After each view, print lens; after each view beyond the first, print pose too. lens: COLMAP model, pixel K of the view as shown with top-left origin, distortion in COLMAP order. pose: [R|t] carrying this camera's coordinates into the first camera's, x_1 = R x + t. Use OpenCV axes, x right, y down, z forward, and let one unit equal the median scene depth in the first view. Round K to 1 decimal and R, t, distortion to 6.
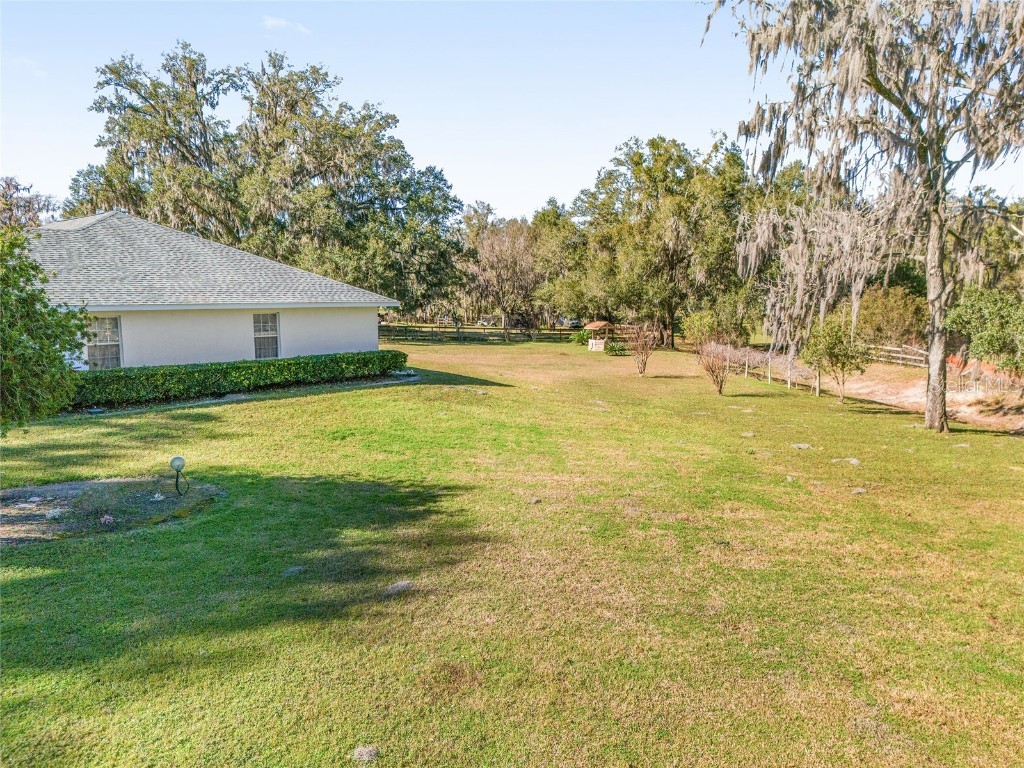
lens RADIAL K [[748.1, 0, 512.0], [0, 748.1, 384.0], [0, 0, 1]] dist [0.083793, -0.075898]
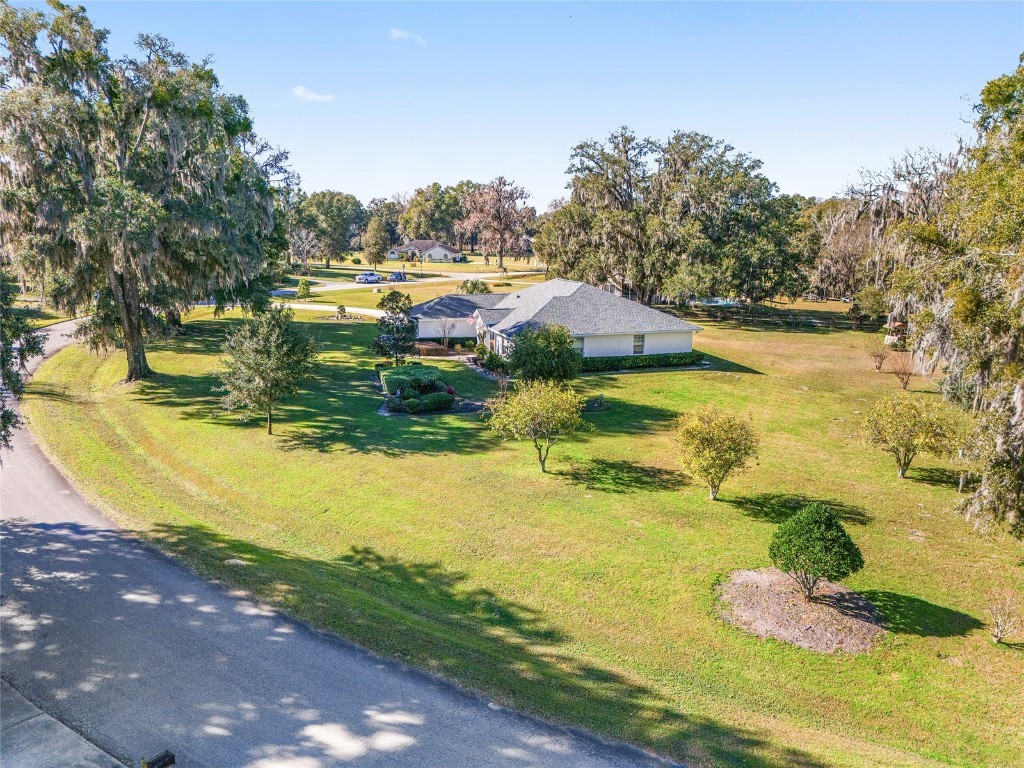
lens RADIAL K [[748.1, 0, 512.0], [0, 748.1, 384.0], [0, 0, 1]] dist [0.083793, -0.075898]
pose [[0.862333, 0.103782, -0.495592, 0.194867], [-0.066962, 0.993547, 0.091543, -0.050998], [0.501894, -0.045755, 0.863718, -0.469747]]
